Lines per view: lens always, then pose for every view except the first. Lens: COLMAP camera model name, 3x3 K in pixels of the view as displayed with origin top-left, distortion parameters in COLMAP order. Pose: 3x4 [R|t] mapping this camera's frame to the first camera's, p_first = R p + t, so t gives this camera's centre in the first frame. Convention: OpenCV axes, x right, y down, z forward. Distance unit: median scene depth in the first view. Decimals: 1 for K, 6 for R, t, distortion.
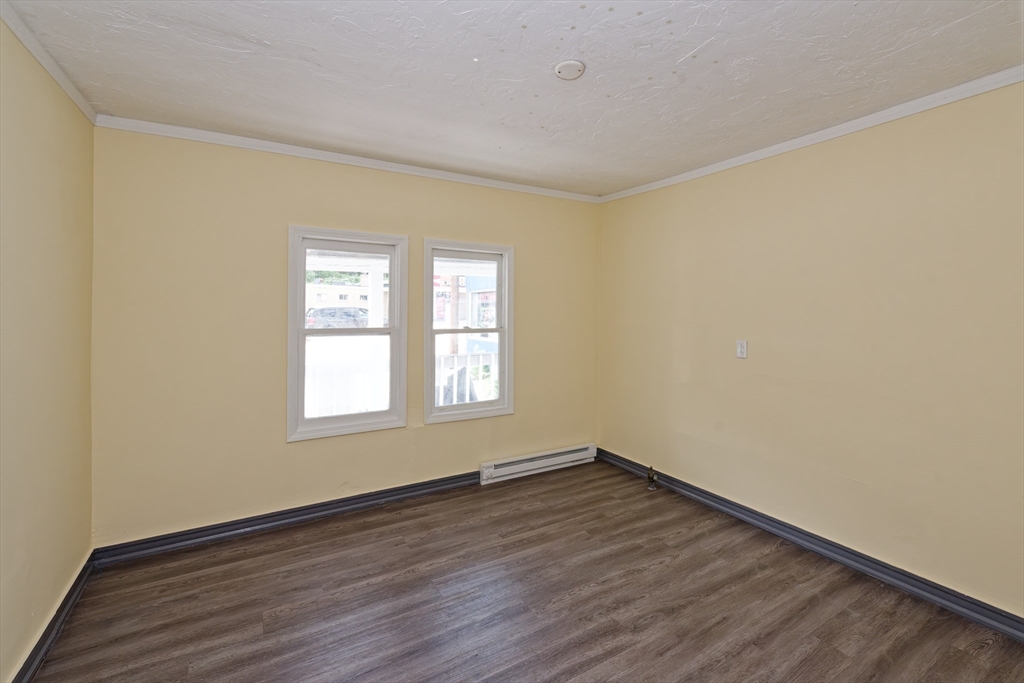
lens RADIAL K [[443.9, 0, 510.7], [0, 443.9, 332.4], [0, 0, 1]] dist [0.004838, -0.001245]
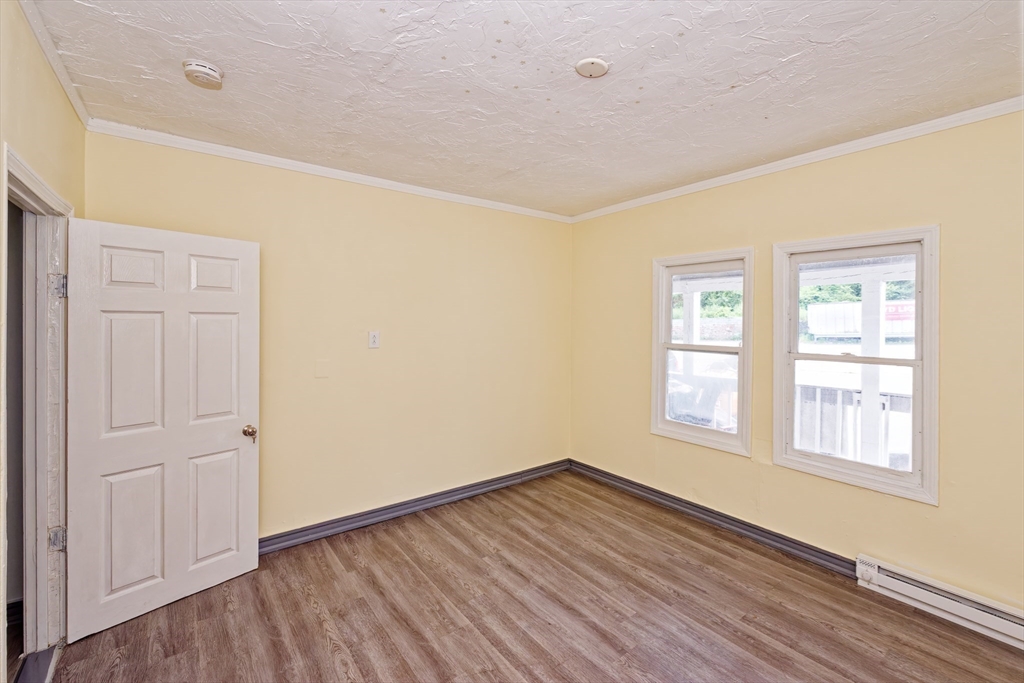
lens RADIAL K [[443.9, 0, 535.5], [0, 443.9, 318.7], [0, 0, 1]] dist [0.004838, -0.001245]
pose [[0.140591, -0.010064, -0.990017, 0.711515], [-0.062662, 0.997853, -0.019042, -0.027741], [0.988083, 0.064714, 0.139659, 0.498892]]
